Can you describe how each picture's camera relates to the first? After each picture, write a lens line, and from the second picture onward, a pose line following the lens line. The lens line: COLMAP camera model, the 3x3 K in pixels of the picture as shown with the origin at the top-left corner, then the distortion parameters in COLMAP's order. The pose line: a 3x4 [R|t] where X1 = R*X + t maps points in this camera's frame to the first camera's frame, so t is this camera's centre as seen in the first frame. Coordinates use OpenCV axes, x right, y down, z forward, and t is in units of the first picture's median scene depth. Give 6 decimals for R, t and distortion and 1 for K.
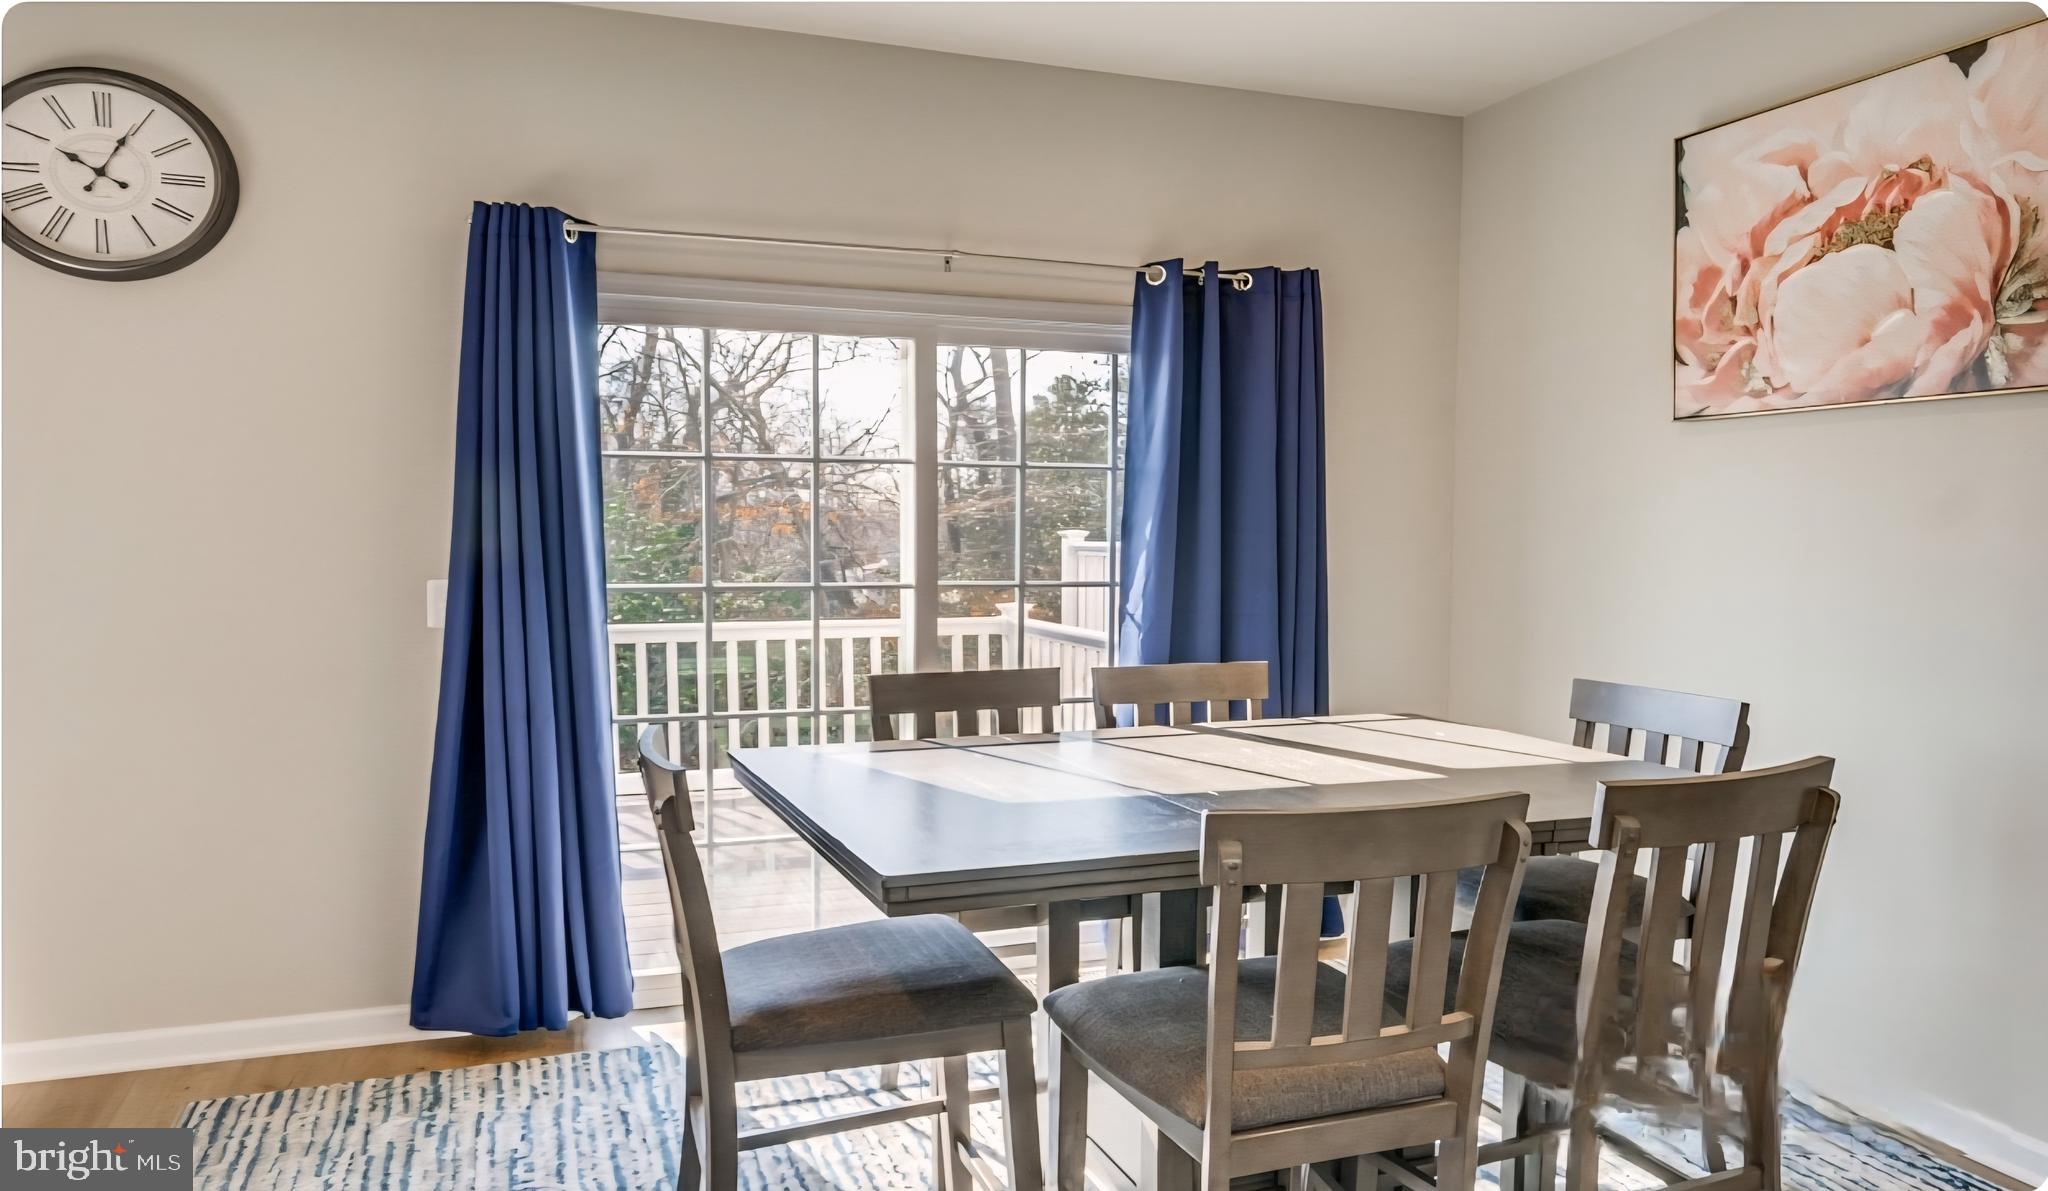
lens RADIAL K [[1445.3, 0, 1034.2], [0, 1445.3, 594.5], [0, 0, 1]] dist [0.000650, -0.000736]
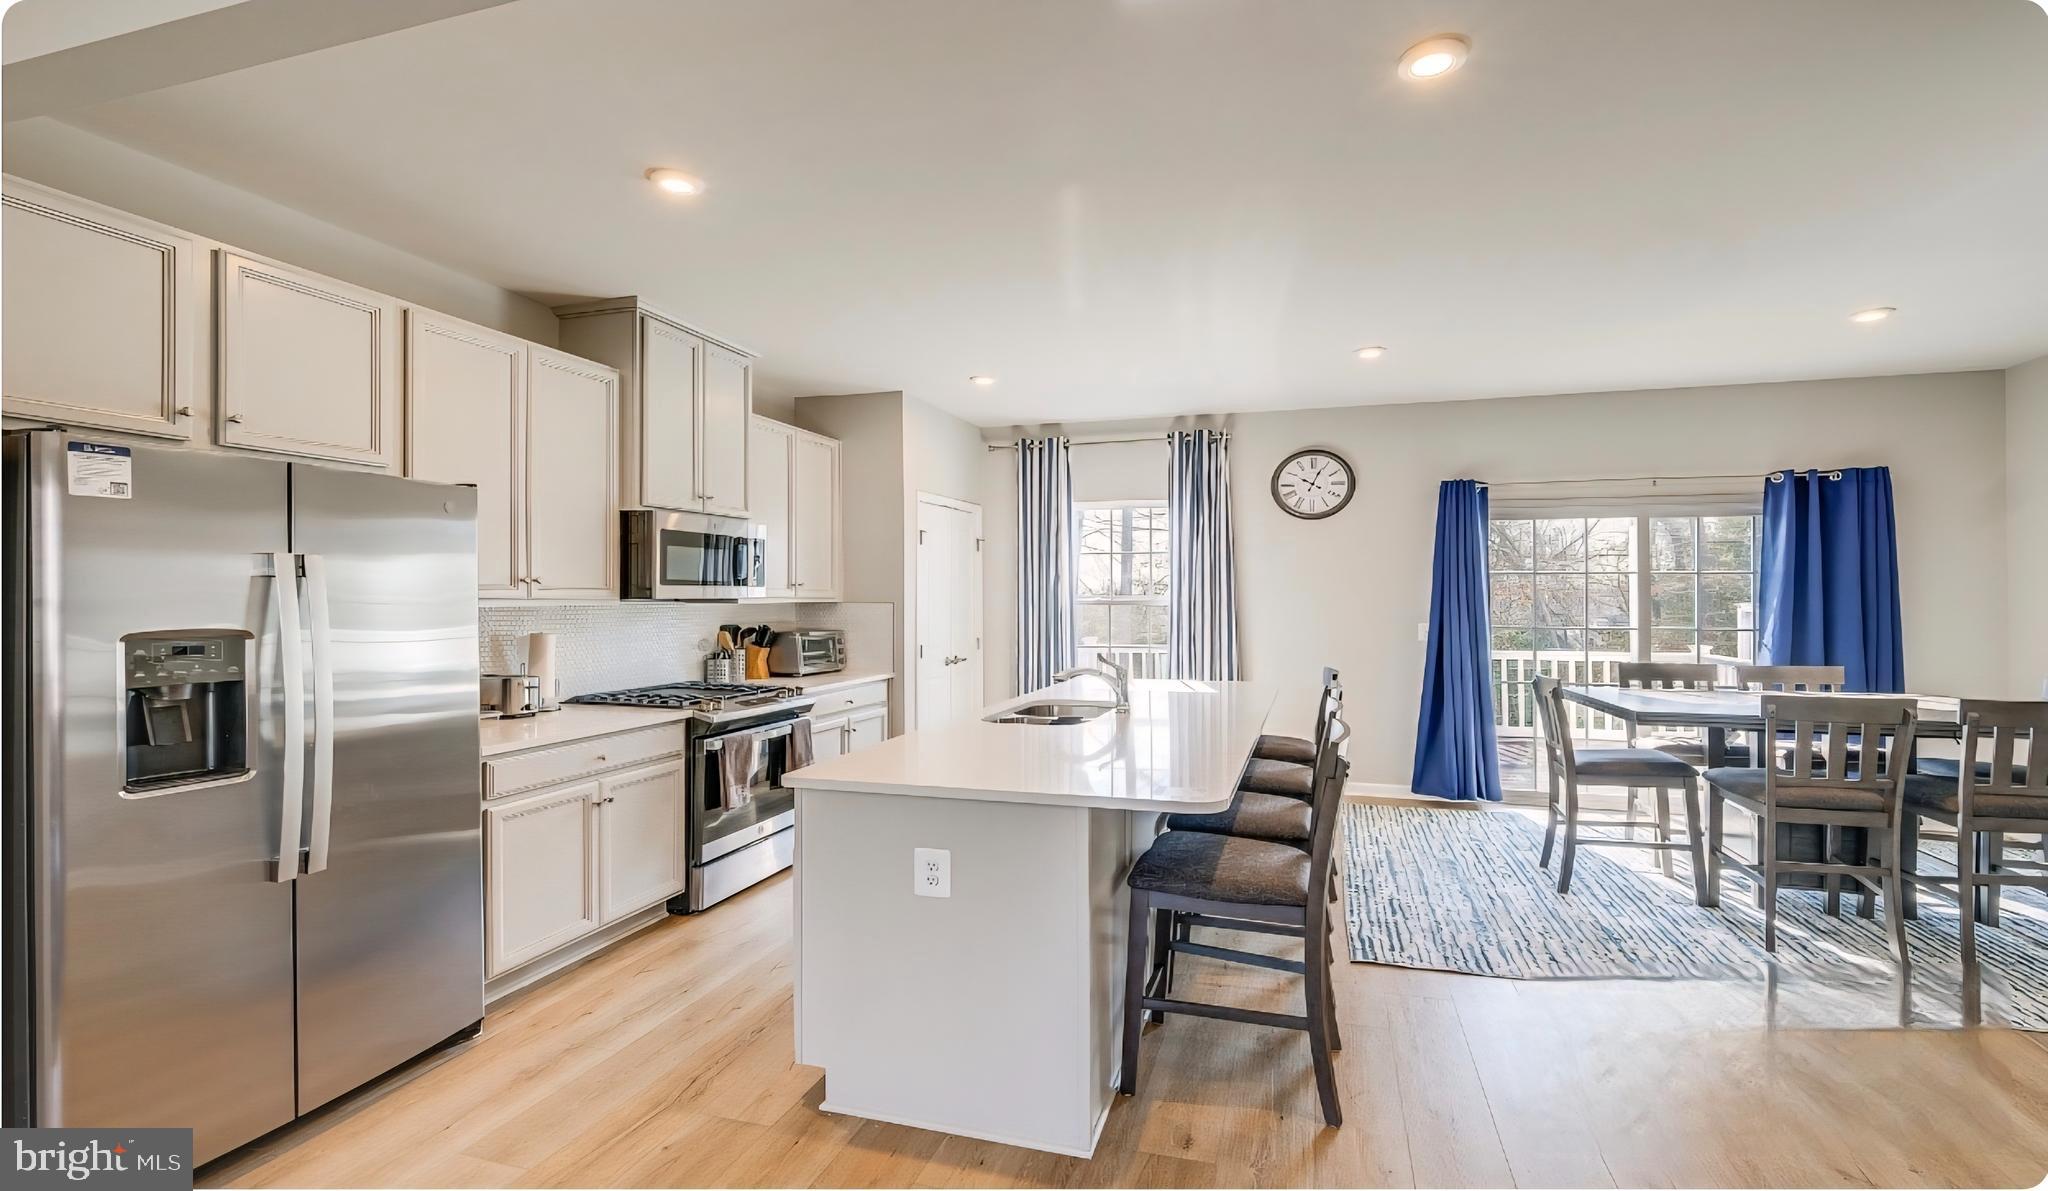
lens RADIAL K [[903.4, 0, 1040.5], [0, 903.4, 593.5], [0, 0, 1]] dist [-0.004416, 0.000205]
pose [[0.794535, -0.009974, -0.607136, 0.033441], [-0.023394, 0.998620, -0.047021, 0.031310], [0.606767, 0.051563, 0.793205, -0.760875]]
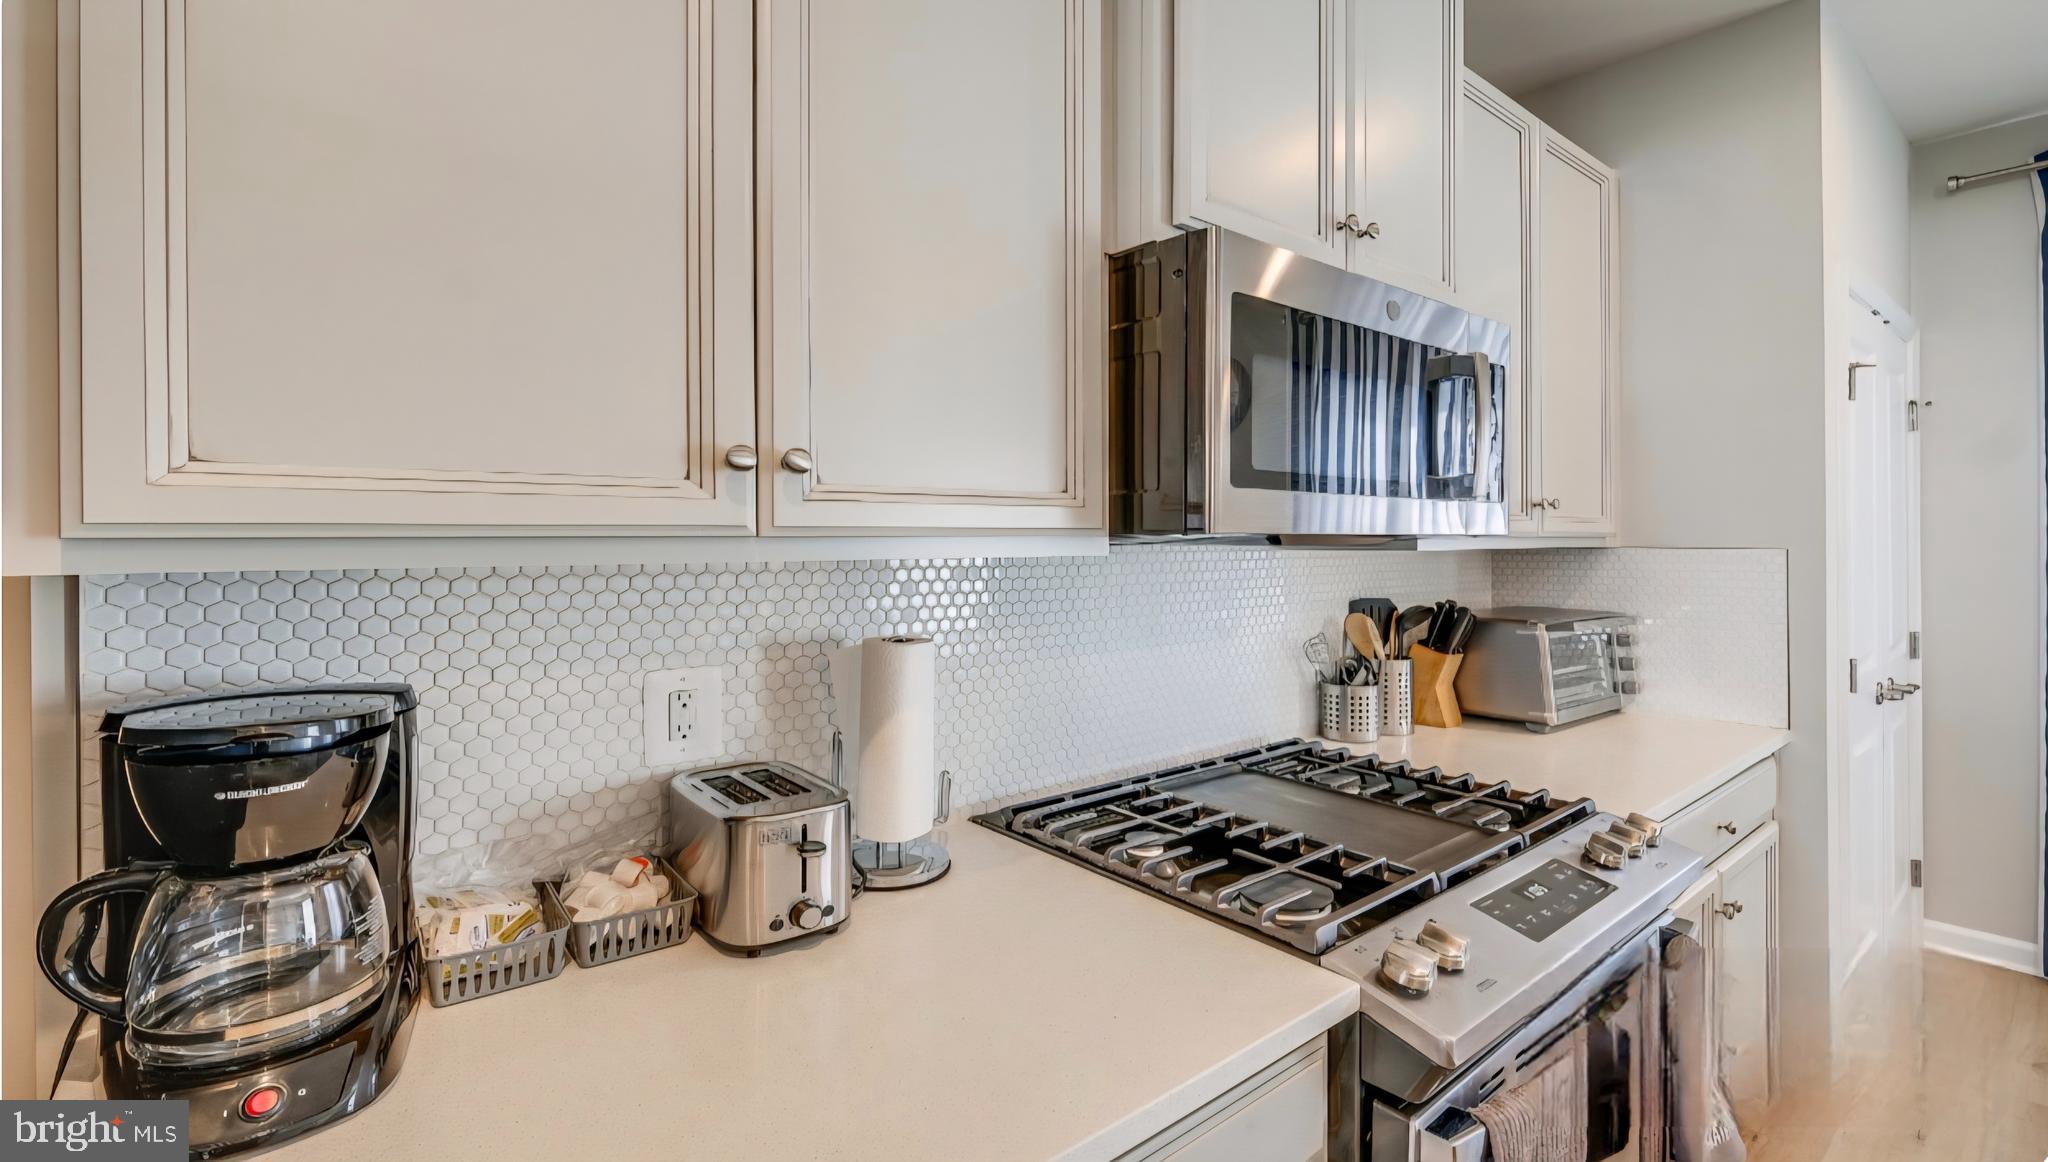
lens RADIAL K [[858.0, 0, 1025.9], [0, 858.0, 555.1], [0, 0, 1]] dist [-0.014121, -0.000356]
pose [[0.301866, 0.009960, -0.953298, -0.755819], [-0.046088, 0.998929, -0.004158, 0.007952], [0.952236, 0.045190, 0.302002, -0.317578]]
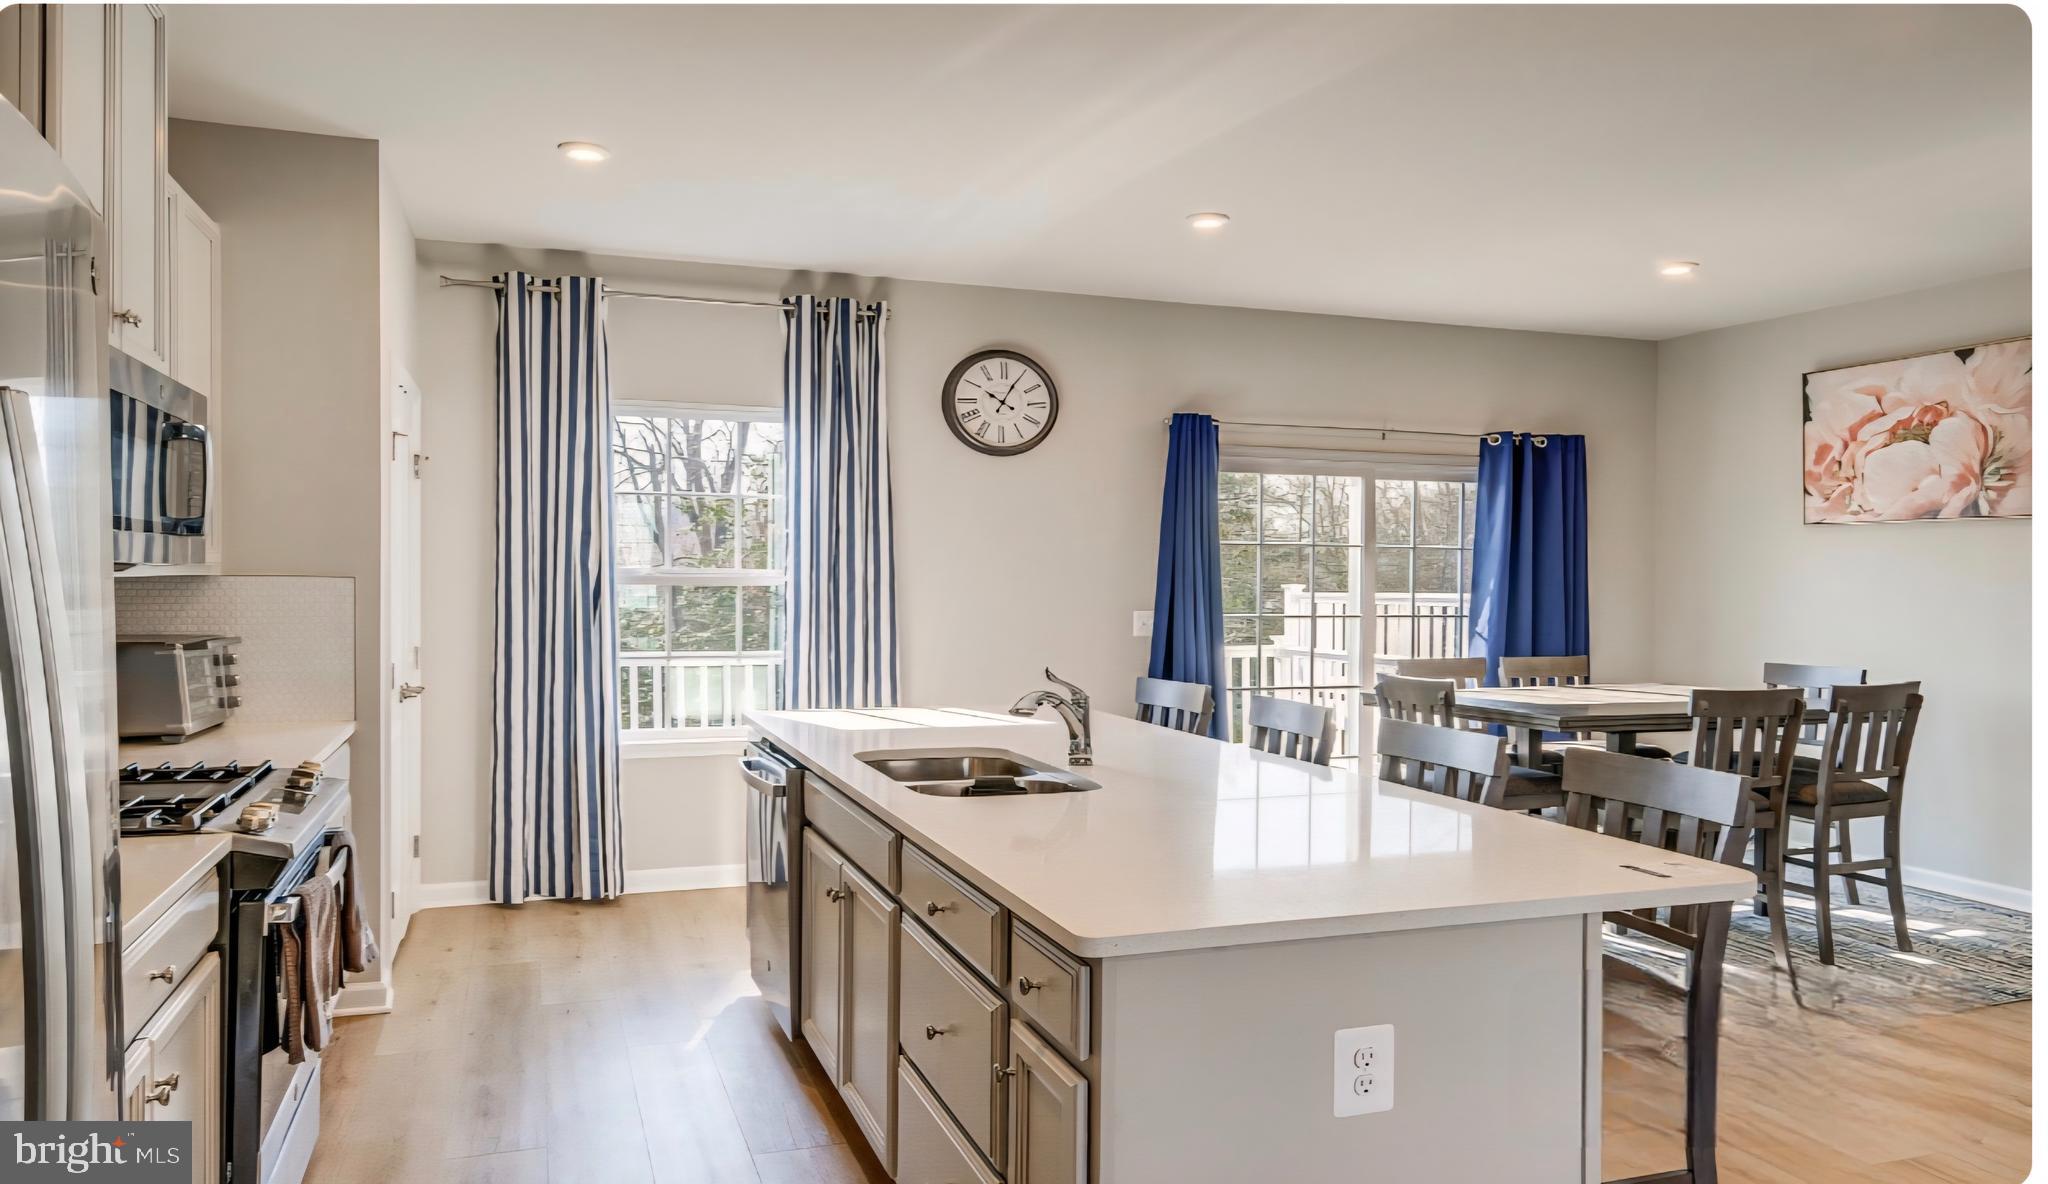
lens RADIAL K [[1404.1, 0, 1027.3], [0, 1404.1, 576.5], [0, 0, 1]] dist [0.020304, -0.004910]
pose [[0.999961, 0.000958, -0.008786, -0.564108], [-0.001391, 0.998776, -0.049445, 0.036624], [0.008728, 0.049455, 0.998738, -0.848470]]
